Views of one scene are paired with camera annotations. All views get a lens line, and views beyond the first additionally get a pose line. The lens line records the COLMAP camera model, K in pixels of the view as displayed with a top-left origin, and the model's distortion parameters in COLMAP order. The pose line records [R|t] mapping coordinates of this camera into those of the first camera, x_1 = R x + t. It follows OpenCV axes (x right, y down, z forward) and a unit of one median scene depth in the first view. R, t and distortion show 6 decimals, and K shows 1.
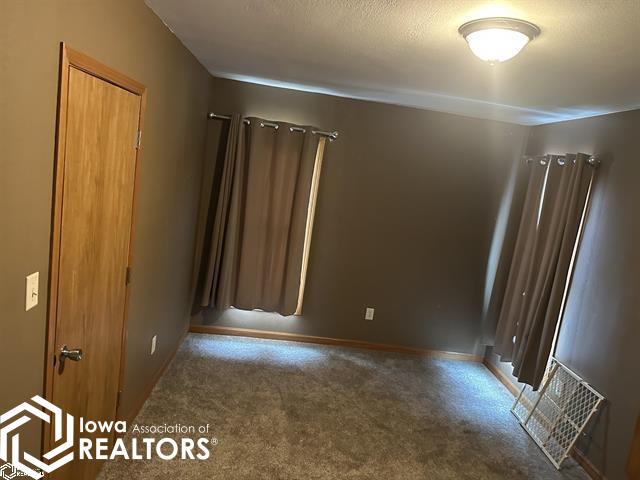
lens RADIAL K [[445.4, 0, 320.5], [0, 445.4, 235.7], [0, 0, 1]] dist [0.004283, -0.052747]
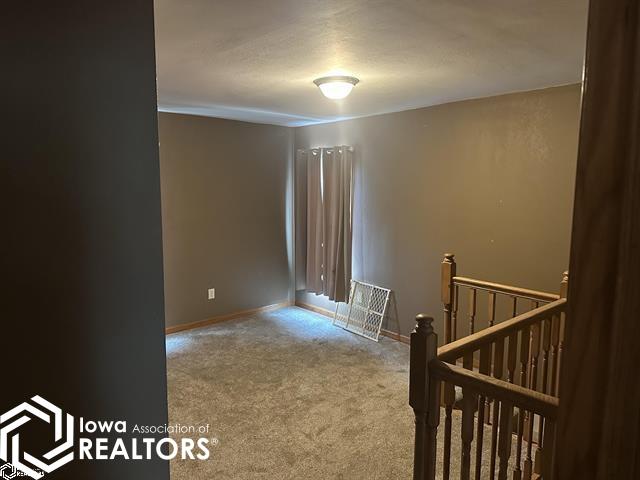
lens RADIAL K [[445.4, 0, 320.5], [0, 445.4, 235.7], [0, 0, 1]] dist [0.004283, -0.052747]
pose [[0.777603, -0.208645, 0.593128, -0.436258], [0.197774, 0.976620, 0.084260, -0.023144], [-0.596841, 0.051784, 0.800687, -0.172838]]
